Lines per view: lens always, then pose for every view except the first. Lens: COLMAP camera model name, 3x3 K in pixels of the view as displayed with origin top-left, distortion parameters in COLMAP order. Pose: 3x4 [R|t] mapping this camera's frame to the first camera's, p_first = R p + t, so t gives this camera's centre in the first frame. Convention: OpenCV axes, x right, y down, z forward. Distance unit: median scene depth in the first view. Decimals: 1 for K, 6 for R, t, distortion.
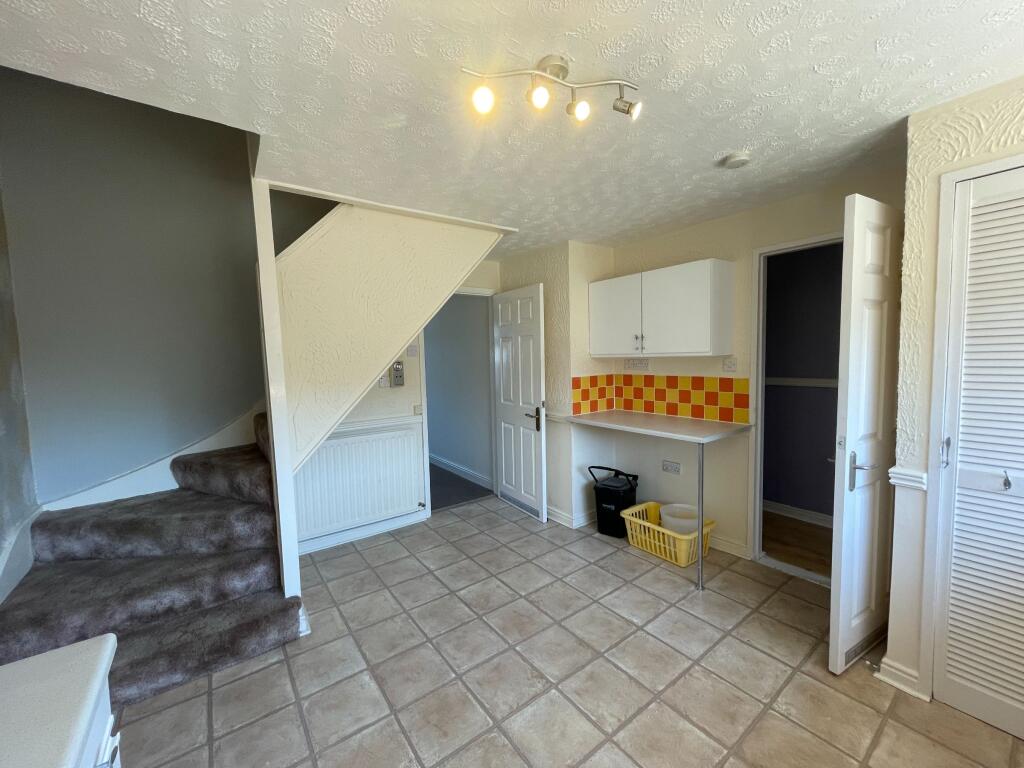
lens RADIAL K [[412.2, 0, 512.0], [0, 412.2, 384.0], [0, 0, 1]] dist [0.000125, -0.000001]
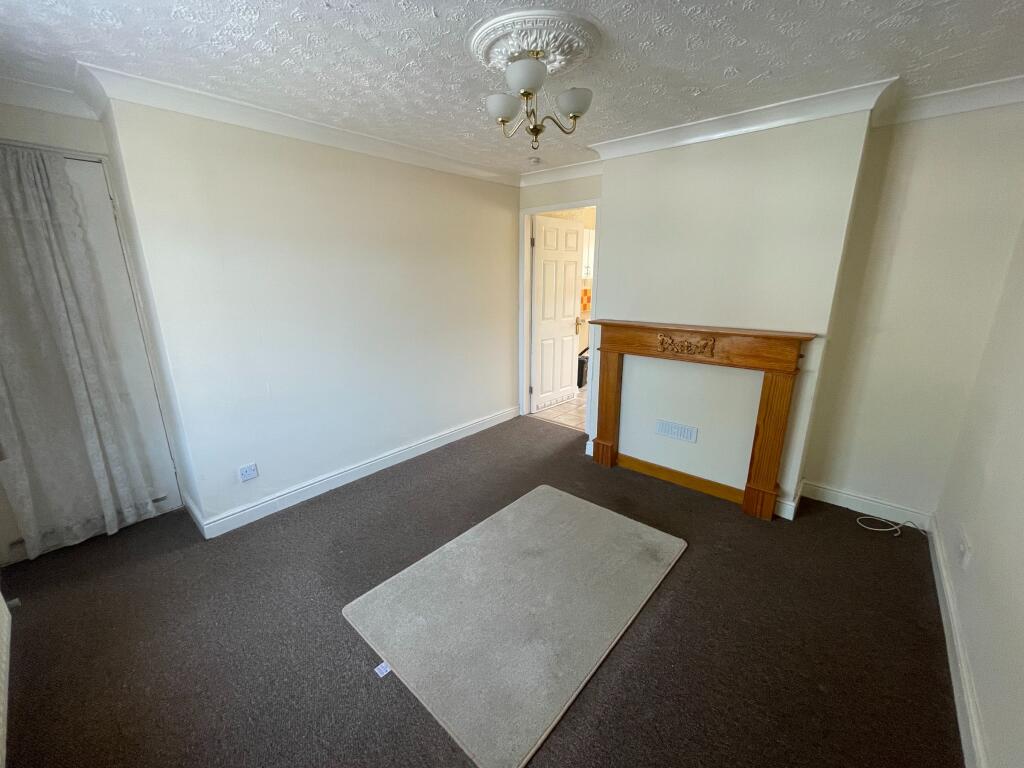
lens RADIAL K [[412.2, 0, 512.0], [0, 412.2, 384.0], [0, 0, 1]] dist [0.000125, -0.000001]
pose [[-0.208227, -0.236758, 0.948993, -1.091296], [0.073156, 0.963772, 0.256497, -0.084377], [-0.975341, 0.122834, -0.183363, 1.319540]]
